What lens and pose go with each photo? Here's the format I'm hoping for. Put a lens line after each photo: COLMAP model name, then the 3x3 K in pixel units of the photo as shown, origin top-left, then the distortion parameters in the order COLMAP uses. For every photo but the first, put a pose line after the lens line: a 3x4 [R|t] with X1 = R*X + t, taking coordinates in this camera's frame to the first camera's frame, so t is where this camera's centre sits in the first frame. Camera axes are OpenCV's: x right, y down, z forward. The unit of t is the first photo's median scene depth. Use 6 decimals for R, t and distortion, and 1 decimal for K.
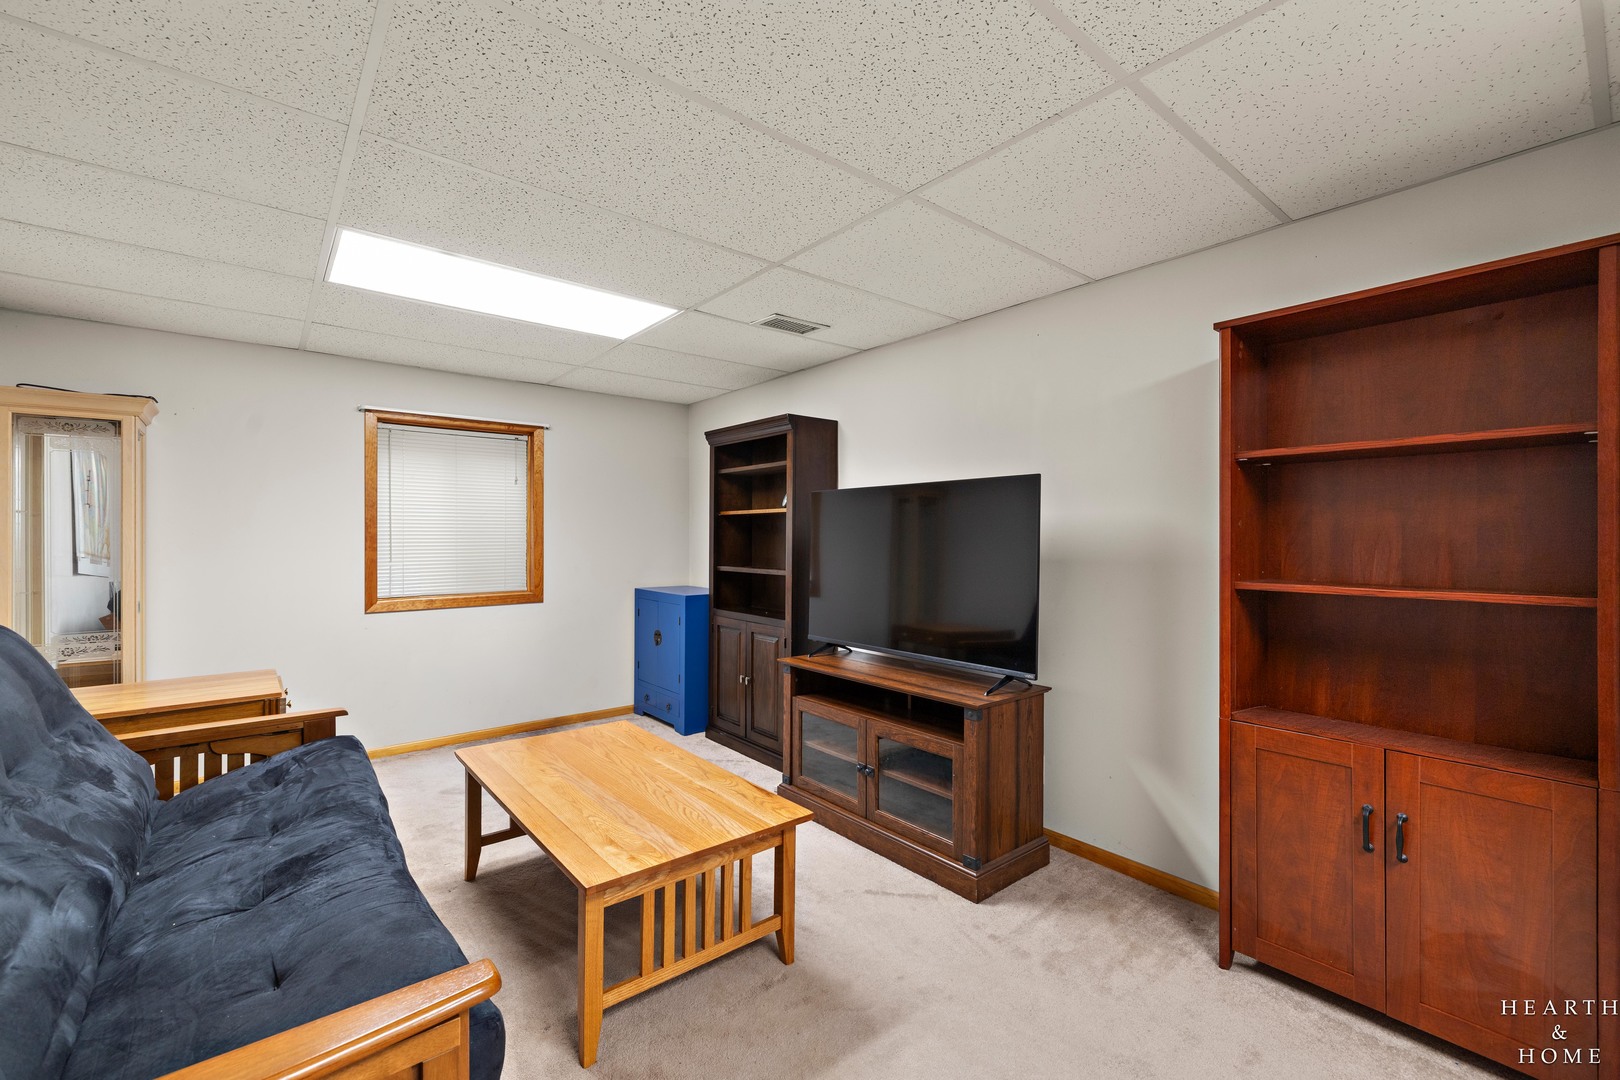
lens RADIAL K [[679.8, 0, 810.0], [0, 679.8, 540.0], [0, 0, 1]] dist [0.000113, 0.000004]
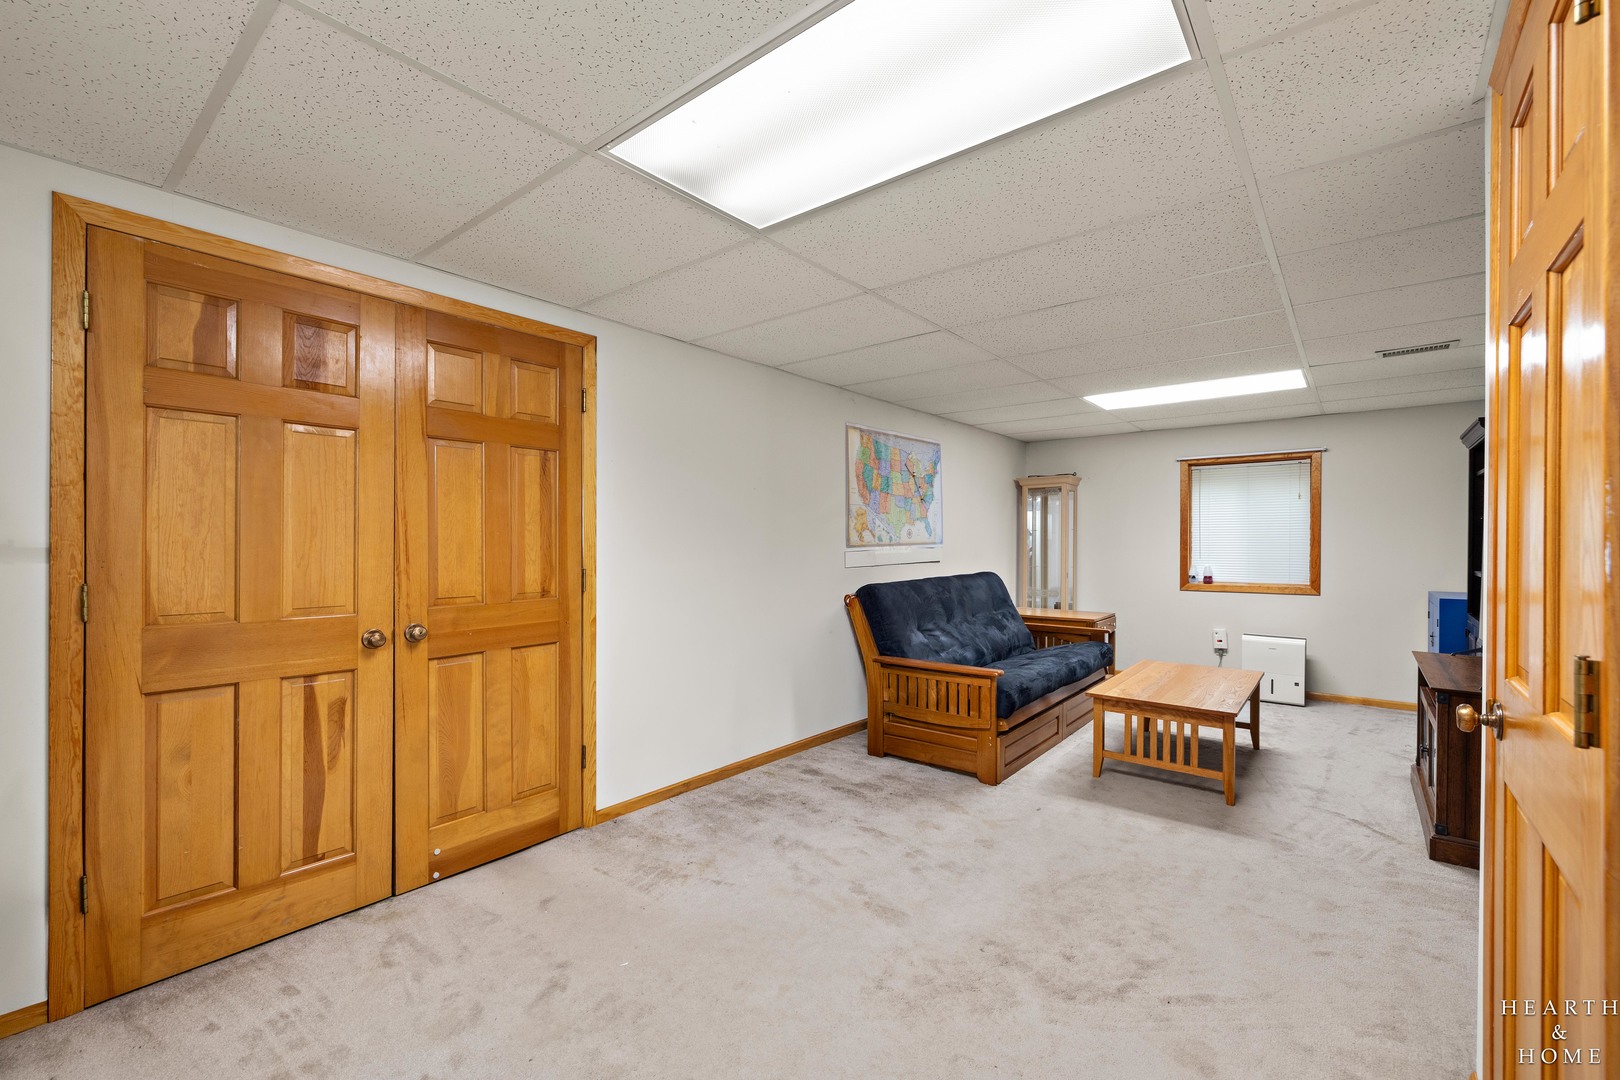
lens RADIAL K [[679.8, 0, 810.0], [0, 679.8, 540.0], [0, 0, 1]] dist [0.000113, 0.000004]
pose [[0.212146, -0.005003, -0.977225, 0.694288], [-0.002320, 0.999981, -0.005623, 0.002796], [0.977235, 0.003460, 0.212131, -0.166066]]
